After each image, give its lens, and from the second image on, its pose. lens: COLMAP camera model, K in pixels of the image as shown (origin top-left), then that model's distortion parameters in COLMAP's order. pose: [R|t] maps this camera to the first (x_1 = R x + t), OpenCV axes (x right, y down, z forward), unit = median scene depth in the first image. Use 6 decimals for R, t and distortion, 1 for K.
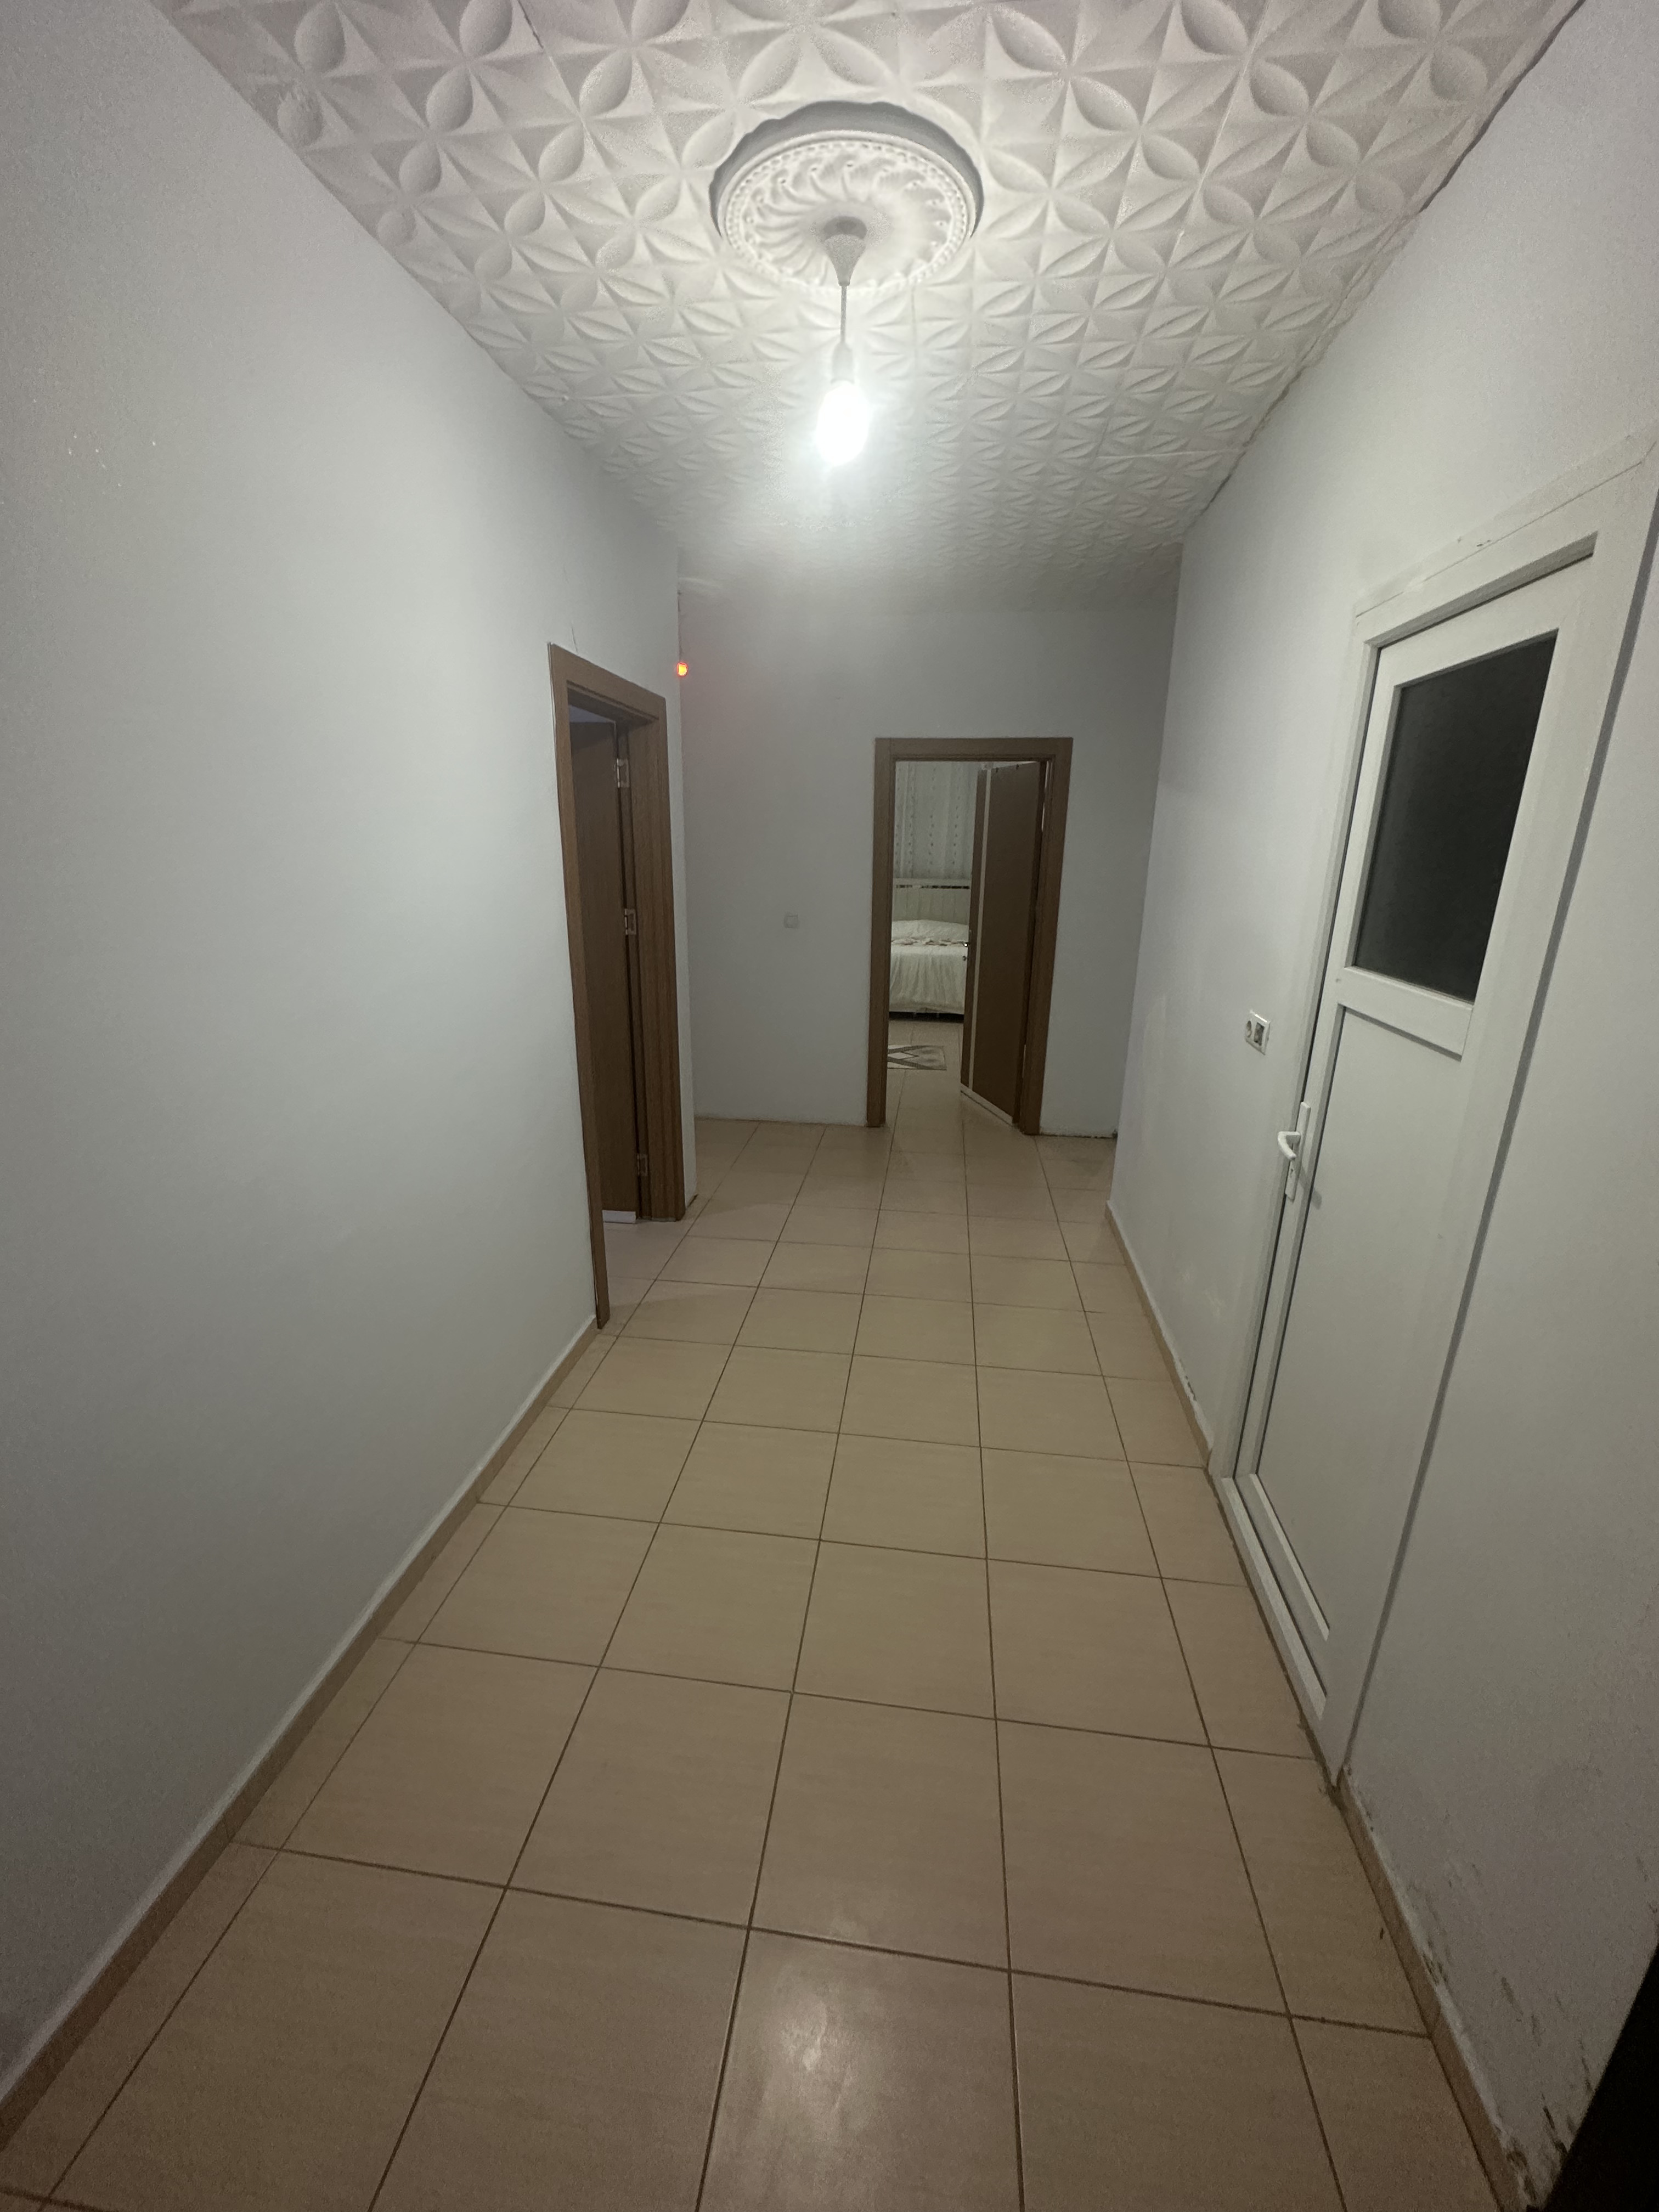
lens RADIAL K [[881.7, 0, 830.0], [0, 881.7, 1106.0], [0, 0, 1]] dist [-0.005706, 0.001390]
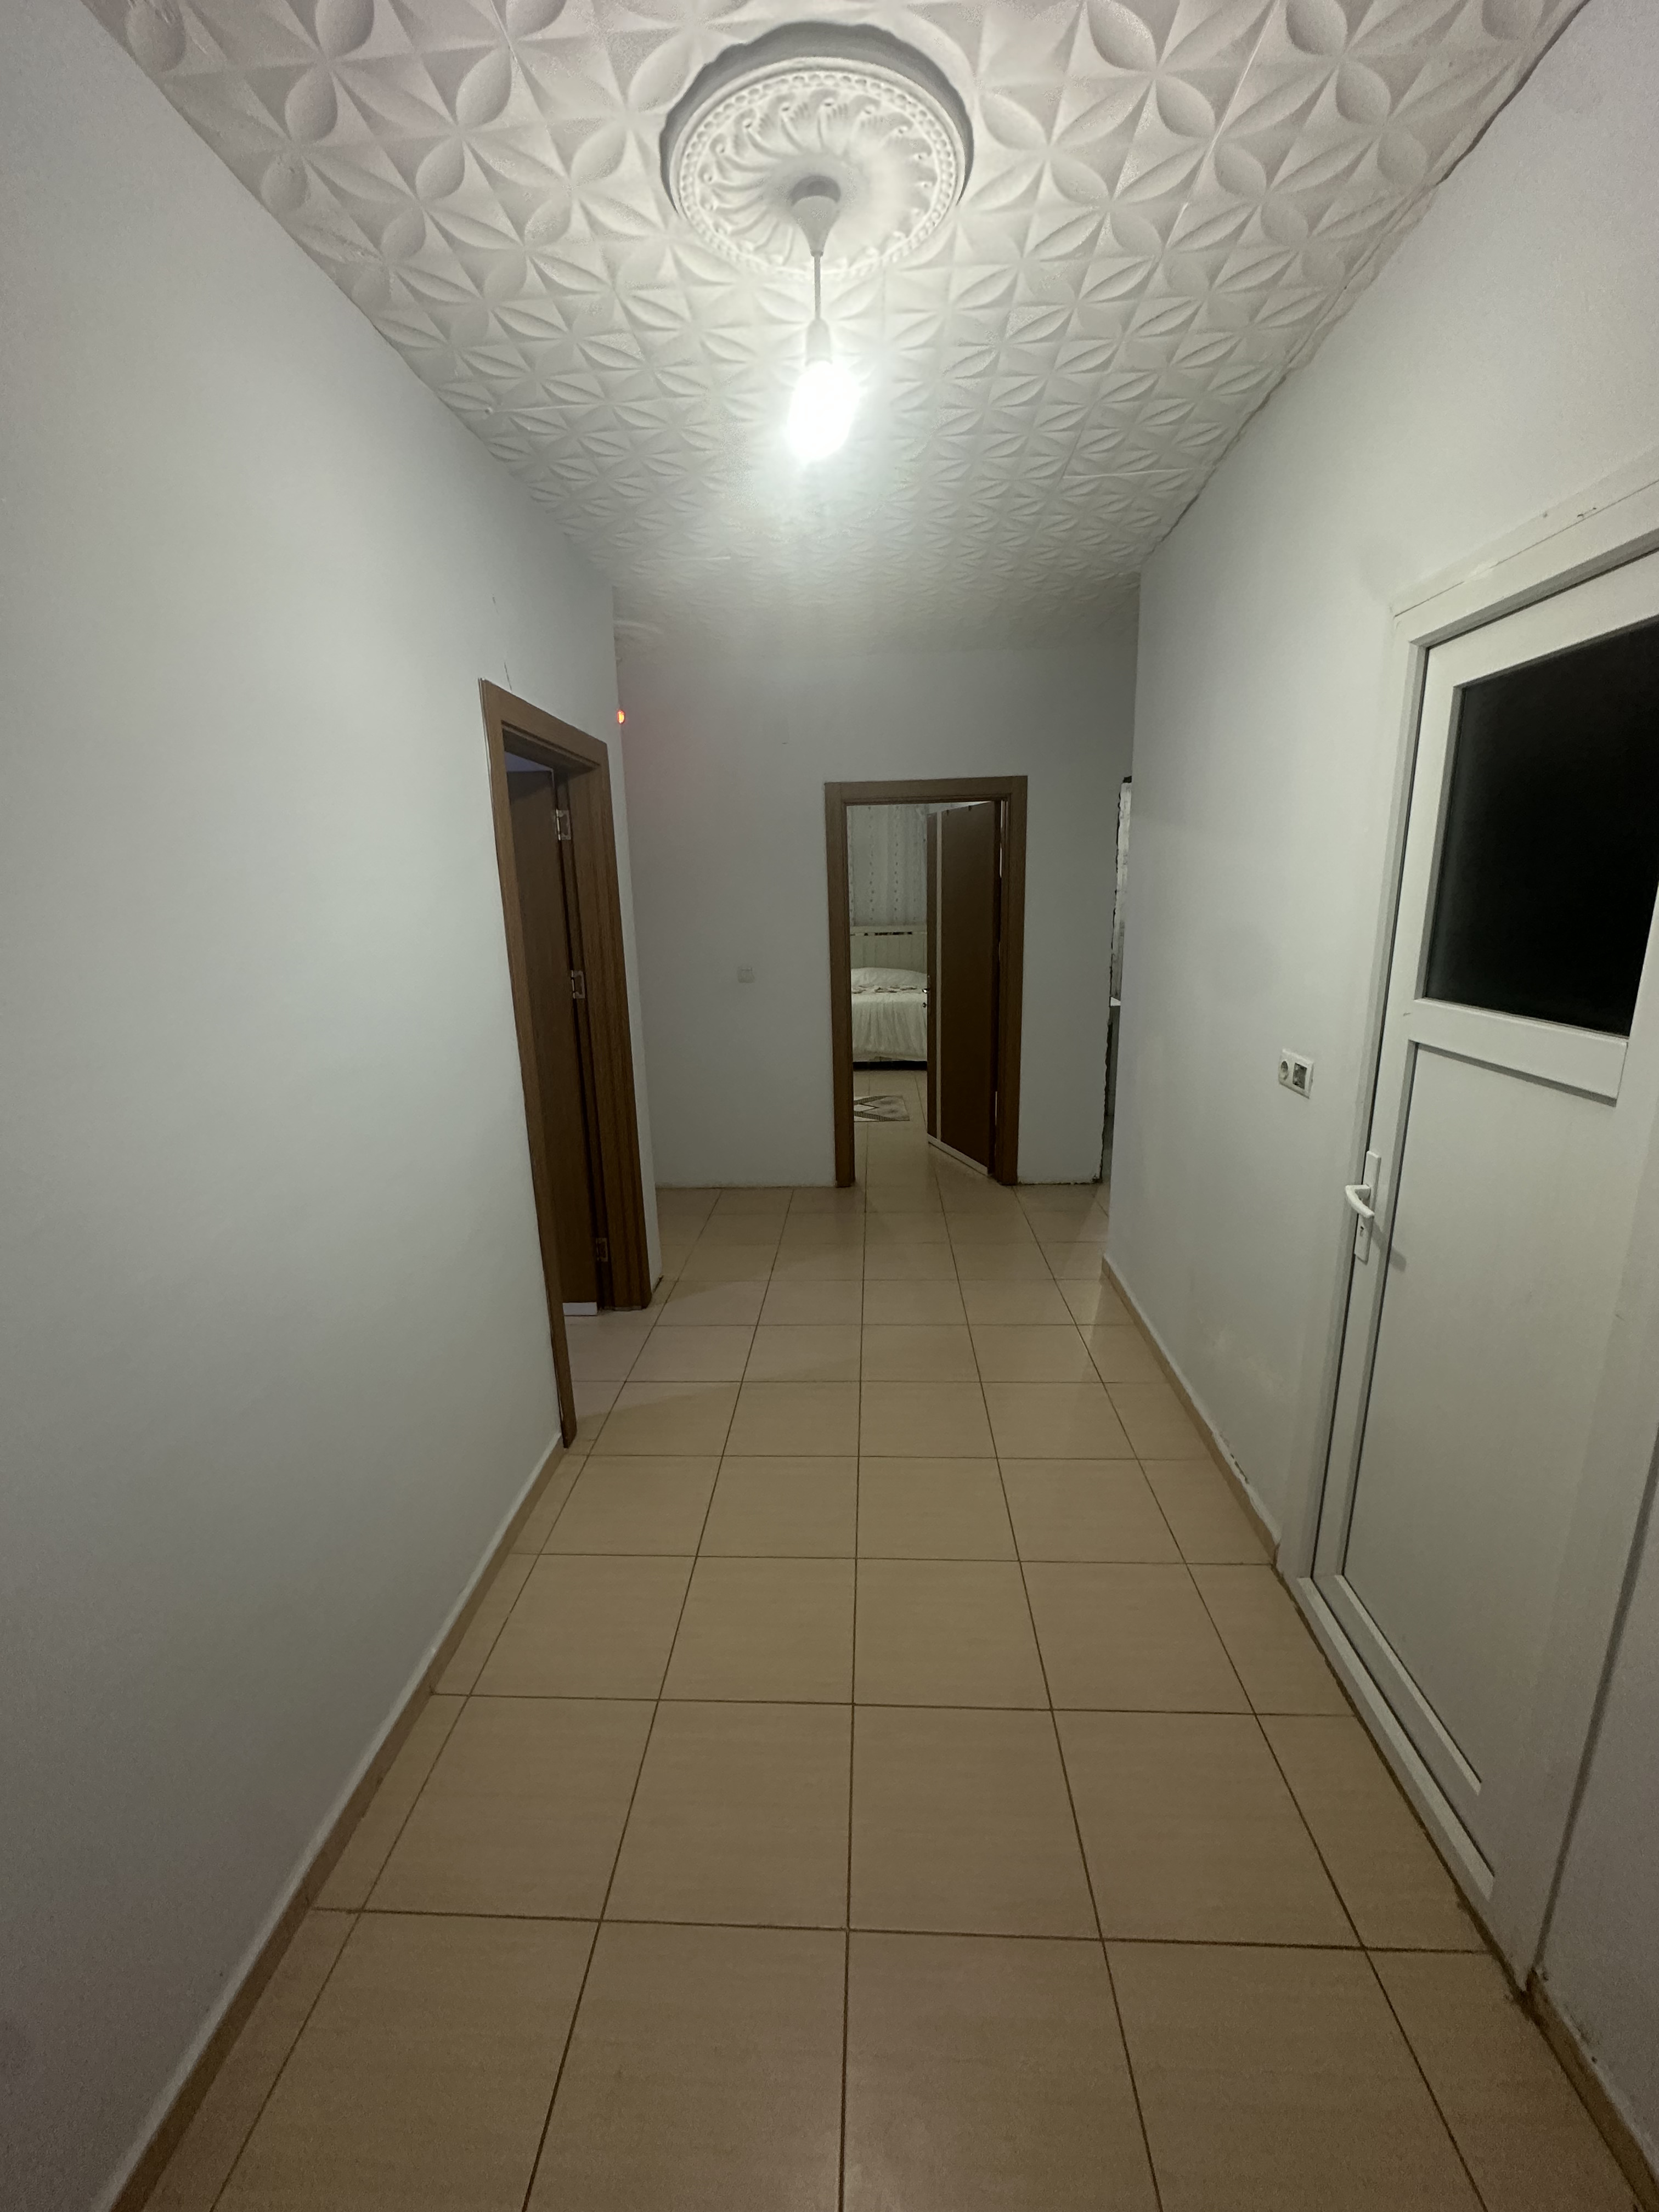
lens RADIAL K [[881.7, 0, 829.8], [0, 881.7, 1105.0], [0, 0, 1]] dist [-0.005706, 0.001390]
pose [[0.996115, -0.055663, 0.068243, -0.059918], [0.059394, 0.996777, -0.053930, -0.032899], [-0.065021, 0.057773, 0.996210, 0.135261]]
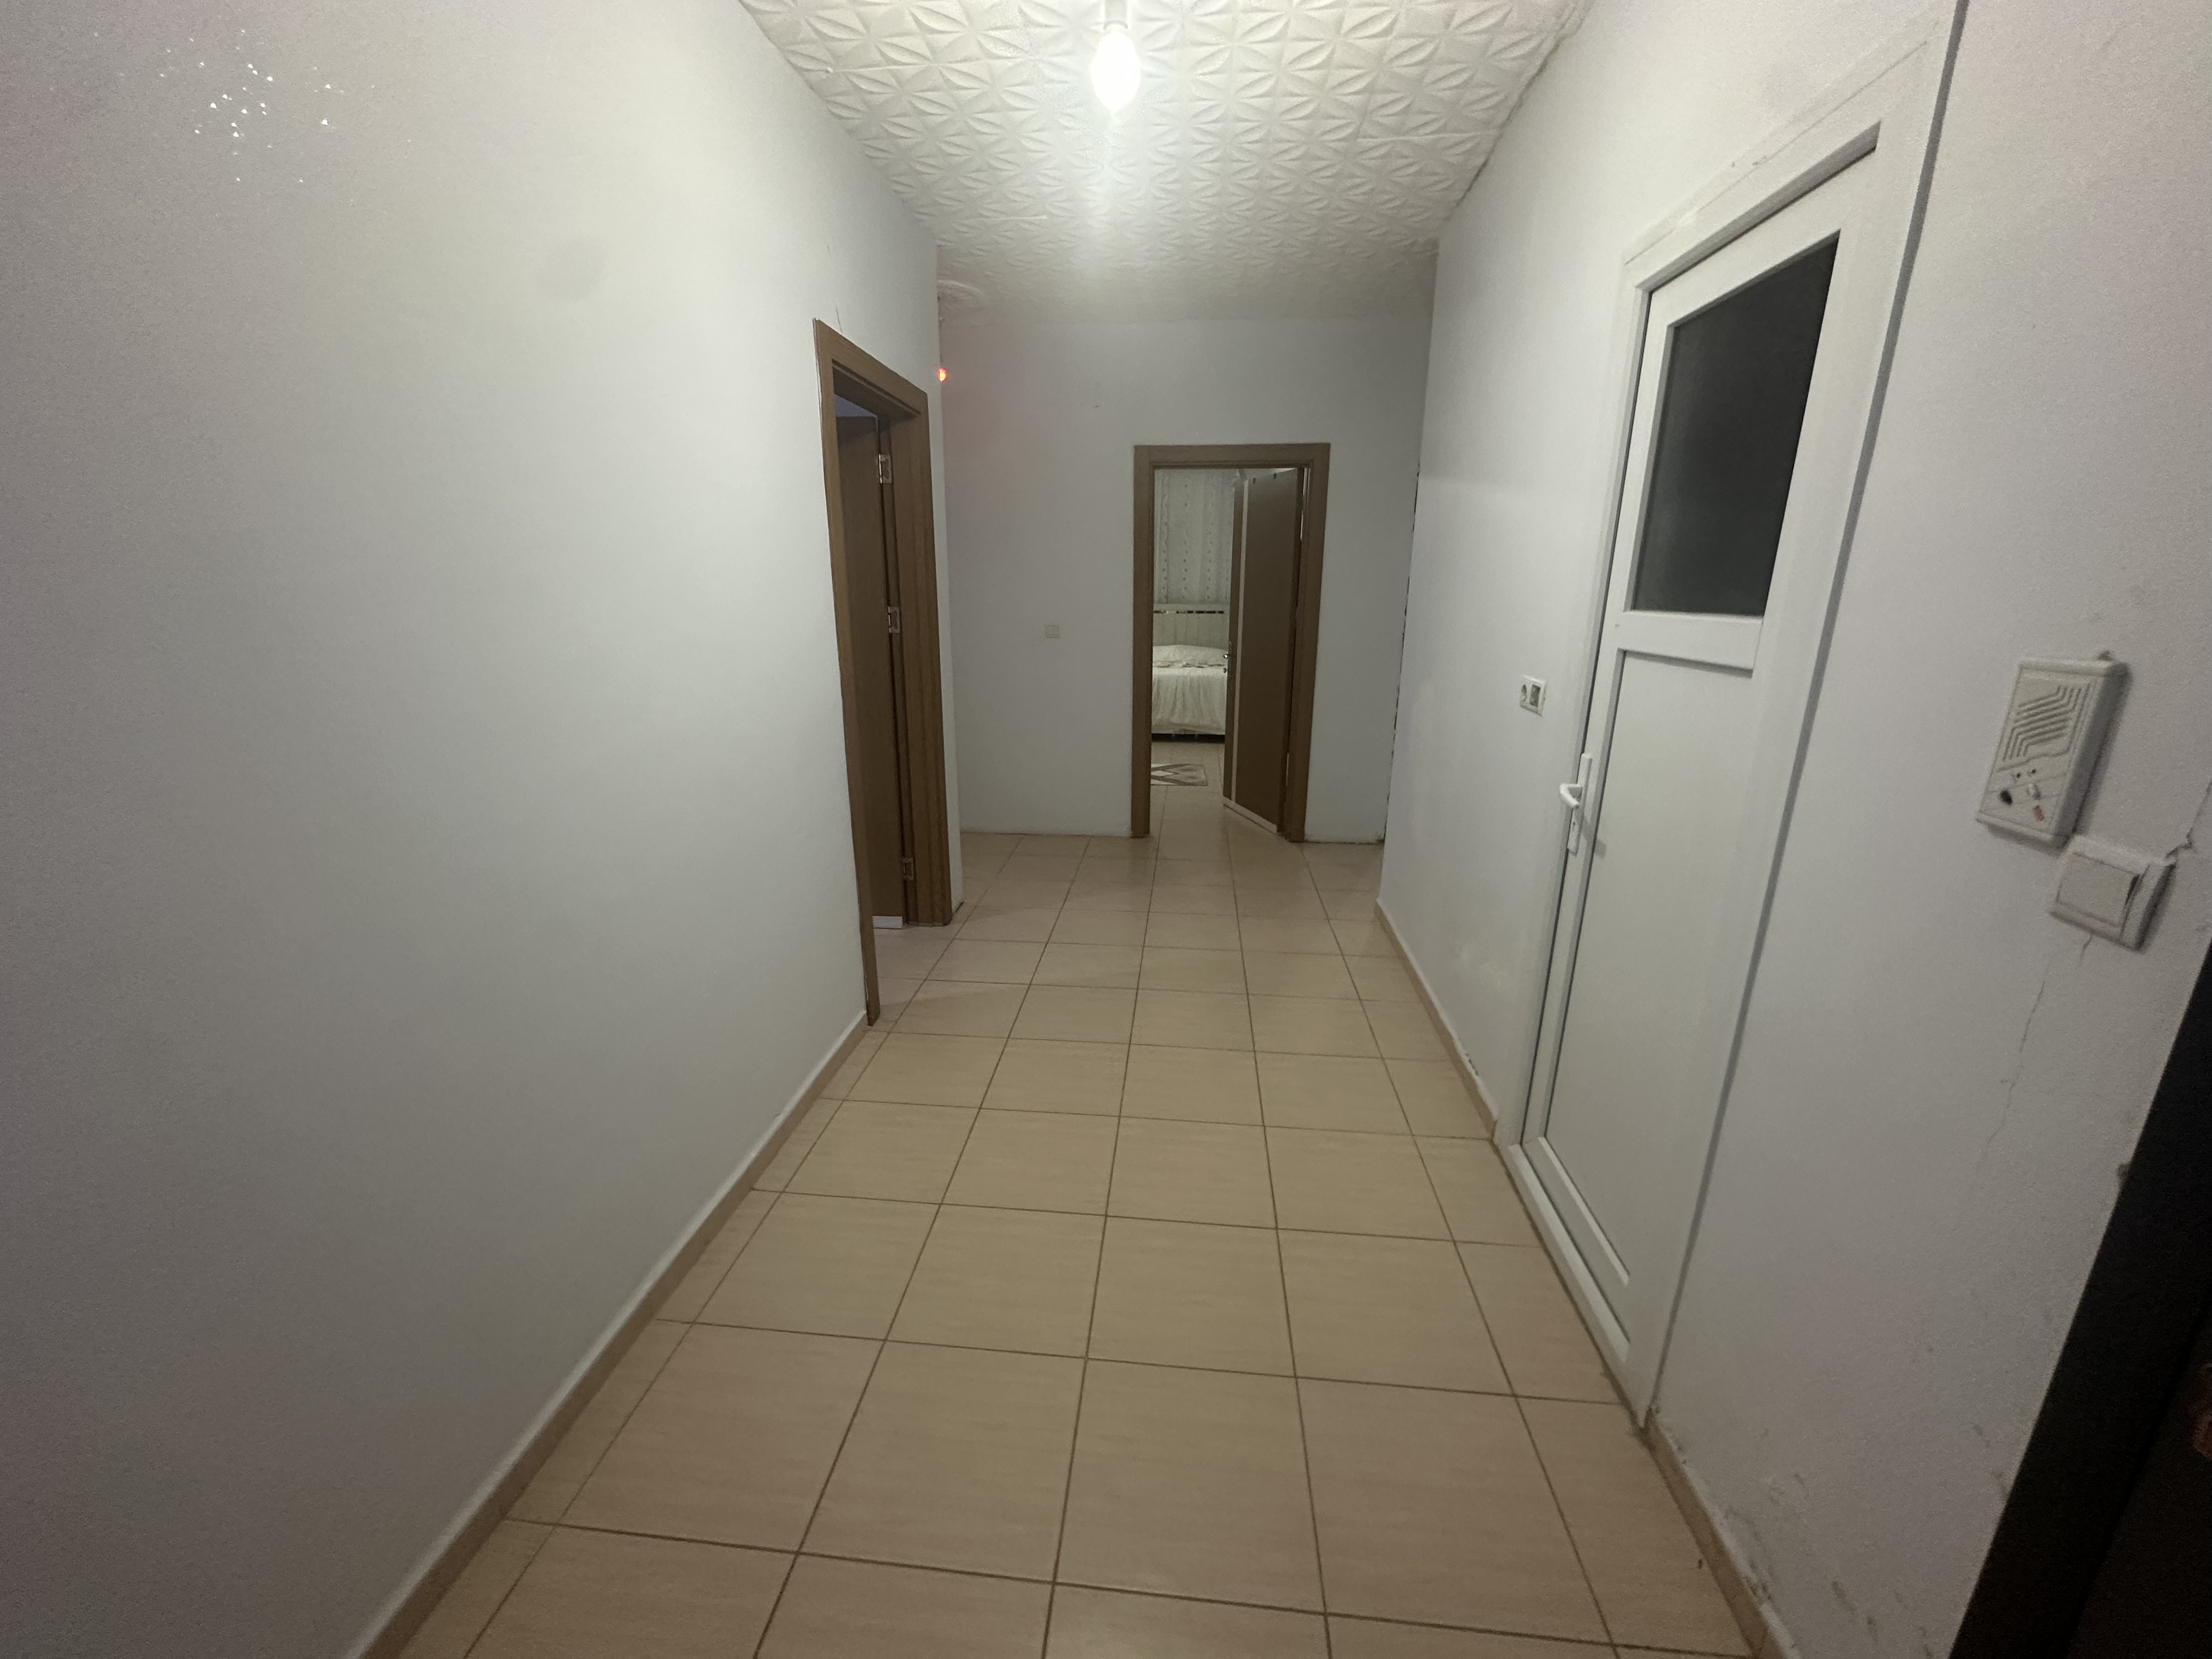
lens RADIAL K [[881.7, 0, 1105.7], [0, 881.7, 833.4], [0, 0, 1]] dist [-0.005706, 0.001390]
pose [[0.999534, -0.017169, 0.025251, -0.030086], [0.017621, 0.999686, -0.017800, 0.087399], [-0.024937, 0.018237, 0.999523, 0.014396]]
